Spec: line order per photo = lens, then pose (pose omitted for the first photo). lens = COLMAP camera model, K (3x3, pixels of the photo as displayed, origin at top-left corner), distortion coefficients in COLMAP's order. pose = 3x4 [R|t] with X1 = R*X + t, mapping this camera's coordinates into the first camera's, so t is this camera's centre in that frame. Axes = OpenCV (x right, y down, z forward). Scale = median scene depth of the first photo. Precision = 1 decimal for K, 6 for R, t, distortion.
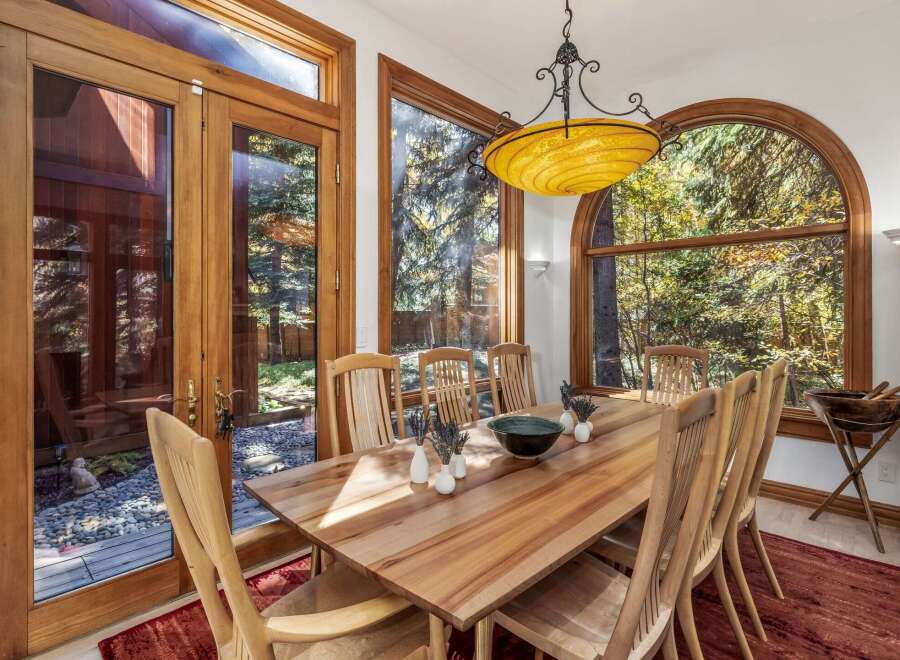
lens RADIAL K [[451.4, 0, 434.9], [0, 451.4, 329.5], [0, 0, 1]] dist [-0.000156, -0.000067]
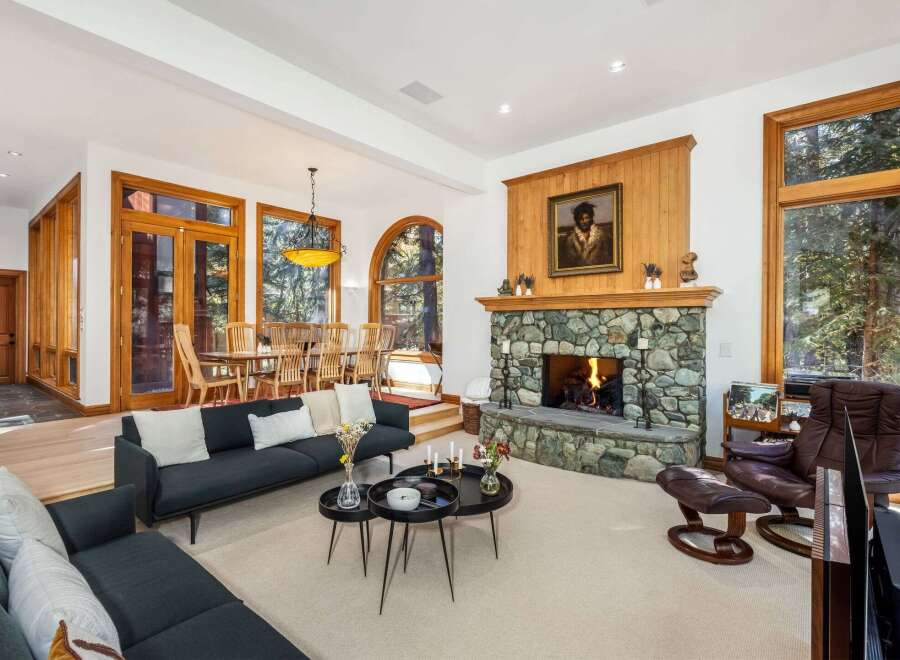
lens RADIAL K [[451.4, 0, 434.9], [0, 451.4, 329.5], [0, 0, 1]] dist [-0.000156, -0.000067]
pose [[0.997800, 0.001003, 0.066292, 0.676632], [0.000737, 0.999656, -0.026216, 0.135950], [-0.066296, 0.026207, 0.997456, -1.484818]]
